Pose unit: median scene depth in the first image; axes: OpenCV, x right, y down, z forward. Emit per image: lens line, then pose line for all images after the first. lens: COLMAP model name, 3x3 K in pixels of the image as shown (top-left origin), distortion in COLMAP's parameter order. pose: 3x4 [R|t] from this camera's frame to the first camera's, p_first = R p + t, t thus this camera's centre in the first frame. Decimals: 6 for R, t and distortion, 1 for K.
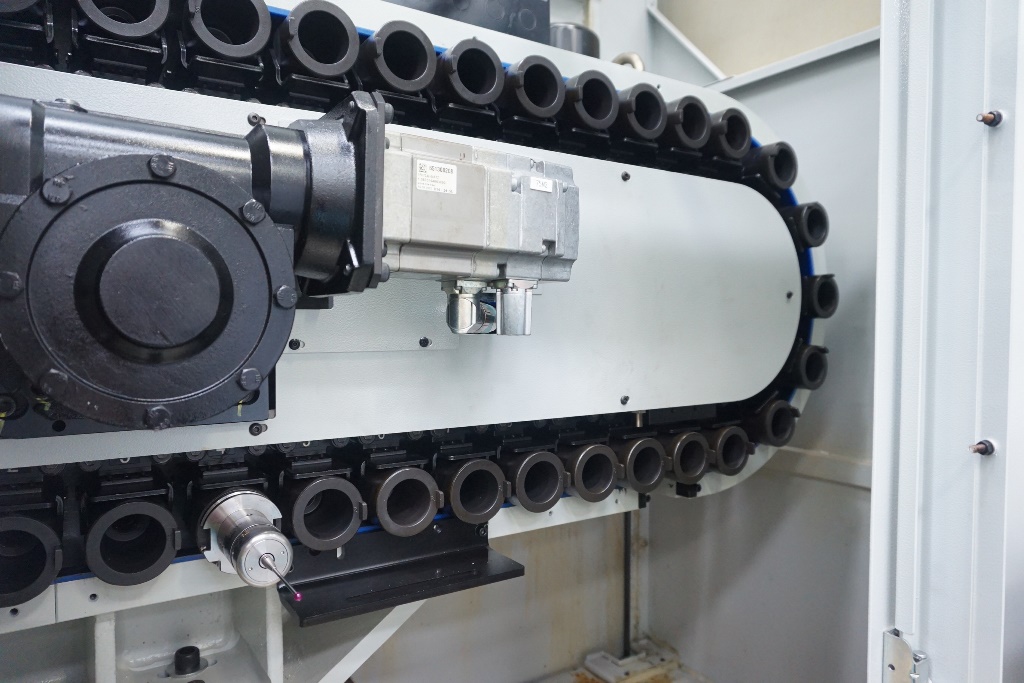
lens RADIAL K [[689.5, 0, 512.0], [0, 689.5, 341.5], [0, 0, 1]] dist [-0.026298, 0.032513]
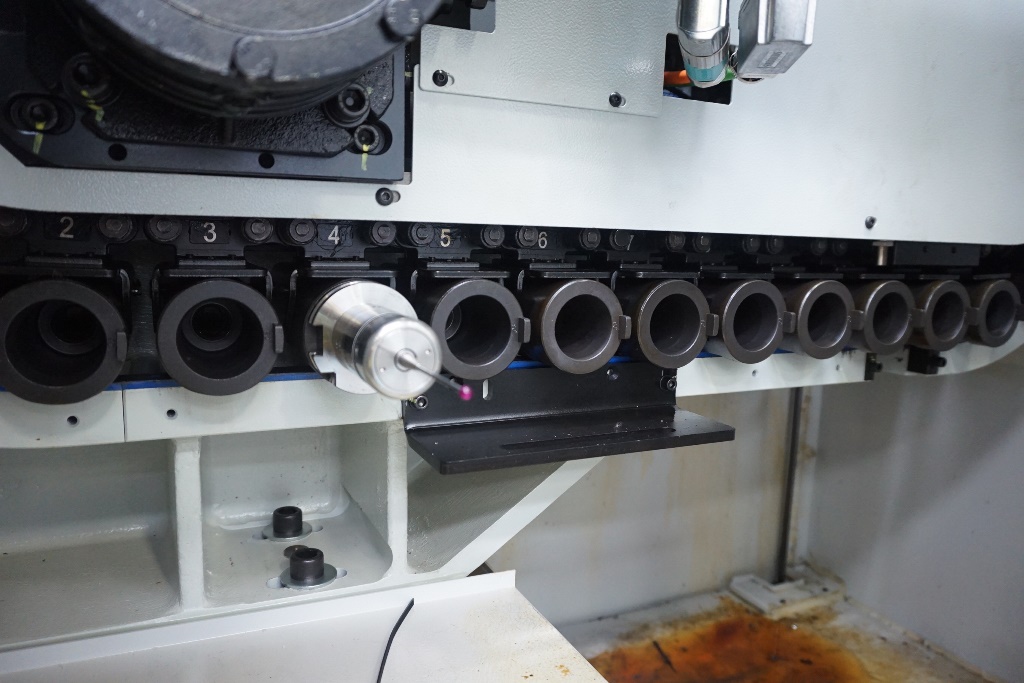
lens RADIAL K [[732.5, 0, 524.7], [0, 732.5, 337.7], [0, 0, 1]] dist [-0.014794, -0.000555]
pose [[0.992073, 0.048540, -0.115910, -0.107819], [-0.036157, 0.993640, 0.106641, 0.146660], [0.120350, -0.101604, 0.987518, 0.207341]]
